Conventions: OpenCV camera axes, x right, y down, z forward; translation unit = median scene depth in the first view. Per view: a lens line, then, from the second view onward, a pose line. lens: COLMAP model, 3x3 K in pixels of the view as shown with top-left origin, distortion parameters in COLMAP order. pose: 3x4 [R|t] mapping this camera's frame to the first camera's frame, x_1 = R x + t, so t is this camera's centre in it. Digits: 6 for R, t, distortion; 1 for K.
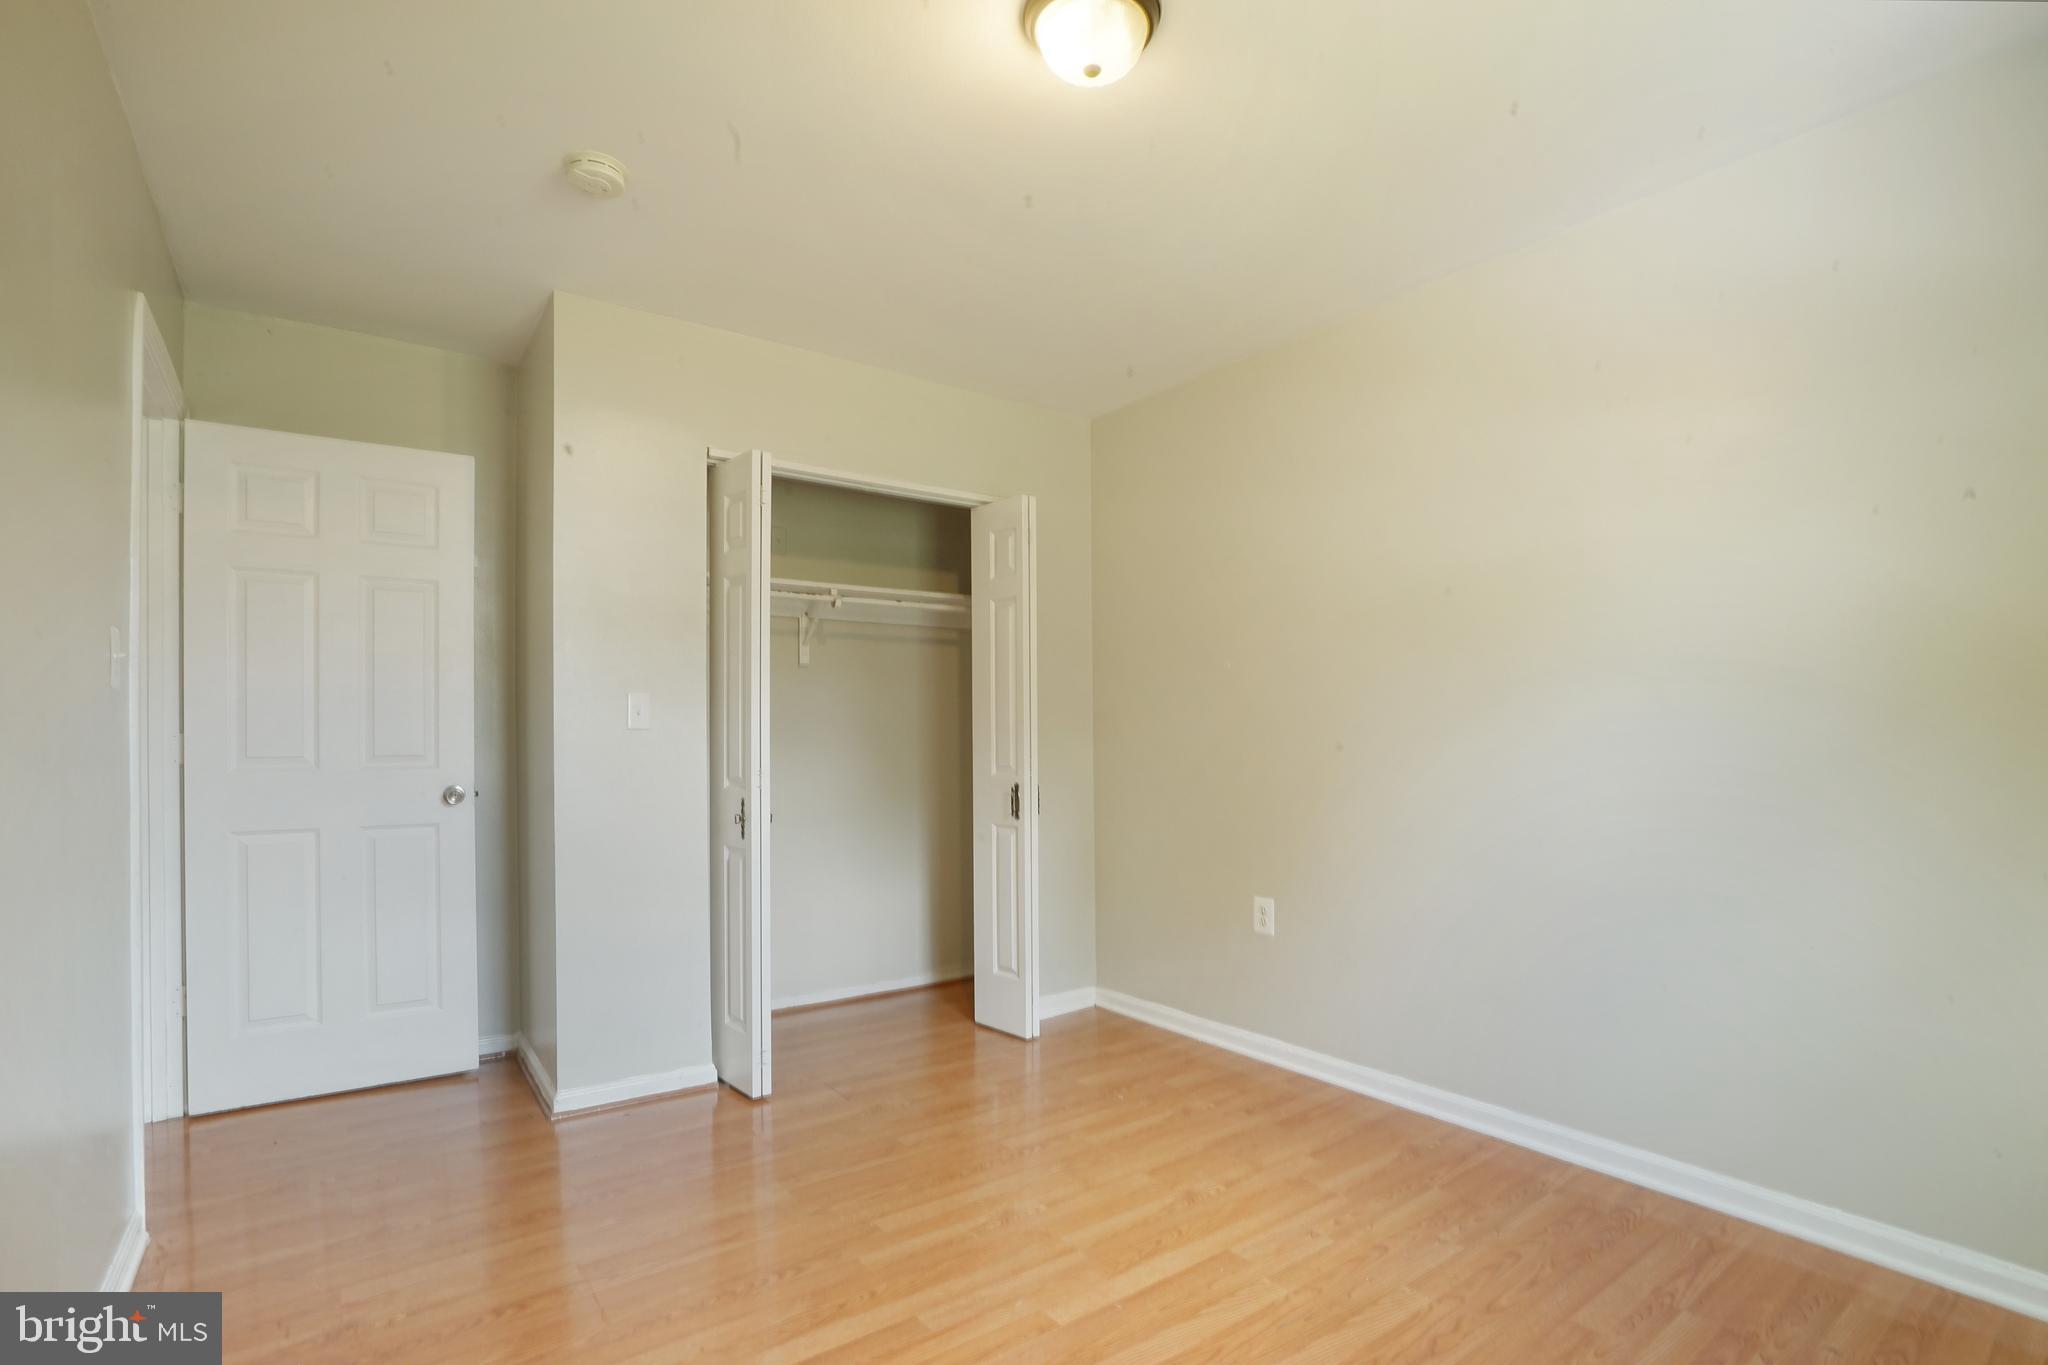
lens RADIAL K [[946.0, 0, 1009.6], [0, 946.0, 687.9], [0, 0, 1]] dist [-0.073323, 0.027687]
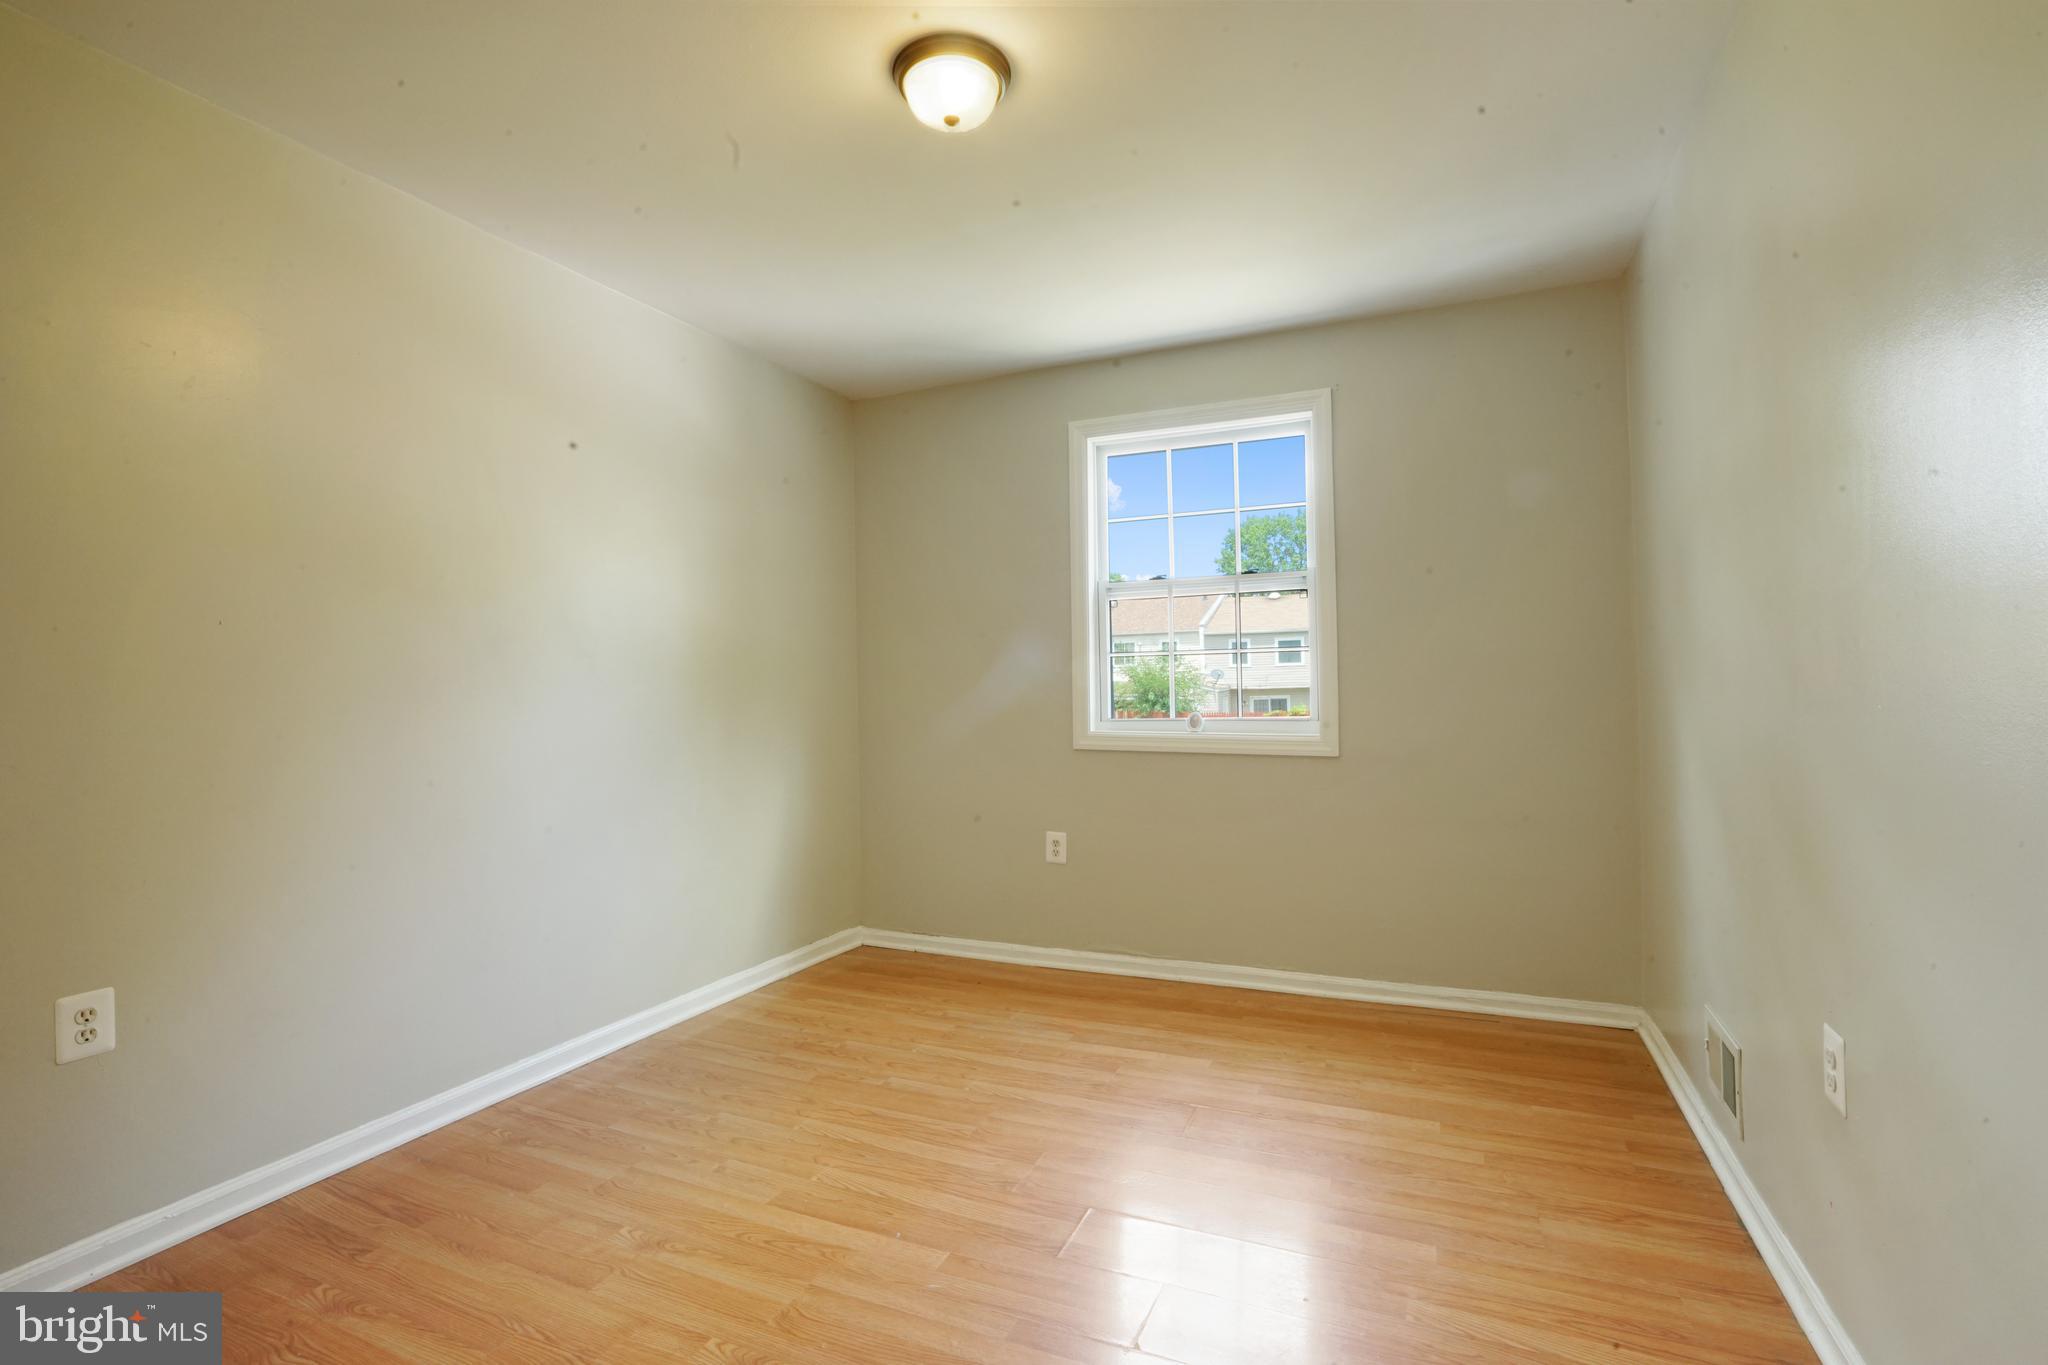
lens RADIAL K [[946.0, 0, 1009.6], [0, 946.0, 687.9], [0, 0, 1]] dist [-0.073323, 0.027687]
pose [[-0.506370, 0.011887, 0.862235, -0.739269], [-0.035060, 0.998794, -0.034359, 0.059158], [-0.861603, -0.047628, -0.505342, 1.227438]]
